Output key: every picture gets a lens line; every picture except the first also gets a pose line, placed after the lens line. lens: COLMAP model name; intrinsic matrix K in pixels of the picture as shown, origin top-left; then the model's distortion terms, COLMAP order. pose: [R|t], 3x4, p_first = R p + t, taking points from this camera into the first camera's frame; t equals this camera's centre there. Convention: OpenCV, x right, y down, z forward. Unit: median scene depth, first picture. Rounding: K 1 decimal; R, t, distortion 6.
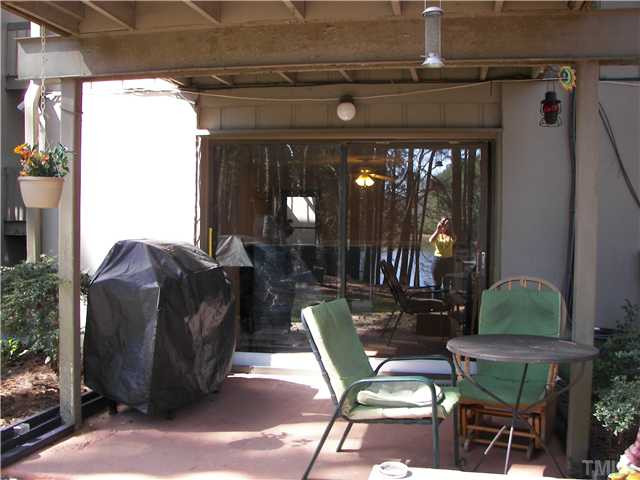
lens RADIAL K [[691.1, 0, 328.8], [0, 691.1, 242.1], [0, 0, 1]] dist [-0.221187, 0.337686]
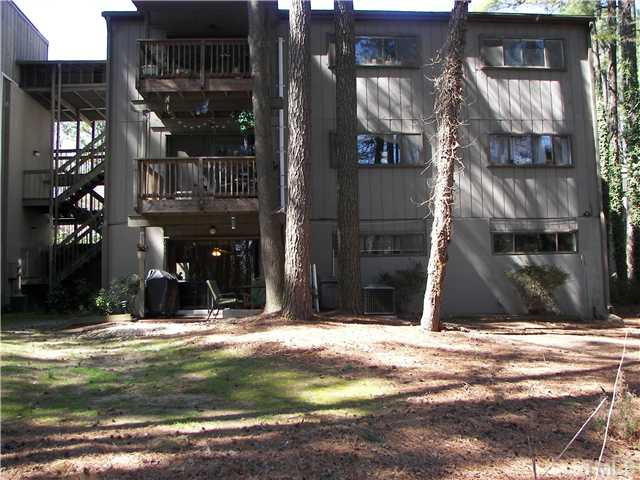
lens RADIAL K [[691.1, 0, 328.8], [0, 691.1, 242.1], [0, 0, 1]] dist [-0.221187, 0.337686]
pose [[0.974263, -0.015771, 0.224861, -0.177968], [0.040082, 0.993773, -0.103963, 0.229230], [-0.221821, 0.110300, 0.968829, -2.358317]]
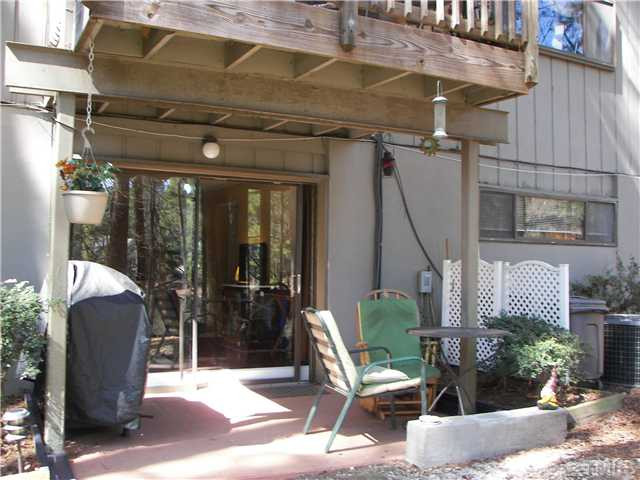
lens RADIAL K [[691.1, 0, 328.8], [0, 691.1, 242.1], [0, 0, 1]] dist [-0.221187, 0.337686]
pose [[0.784786, 0.021265, 0.619401, -0.539197], [0.012563, 0.998660, -0.050203, 0.020757], [-0.619639, 0.047180, 0.783468, 0.005344]]
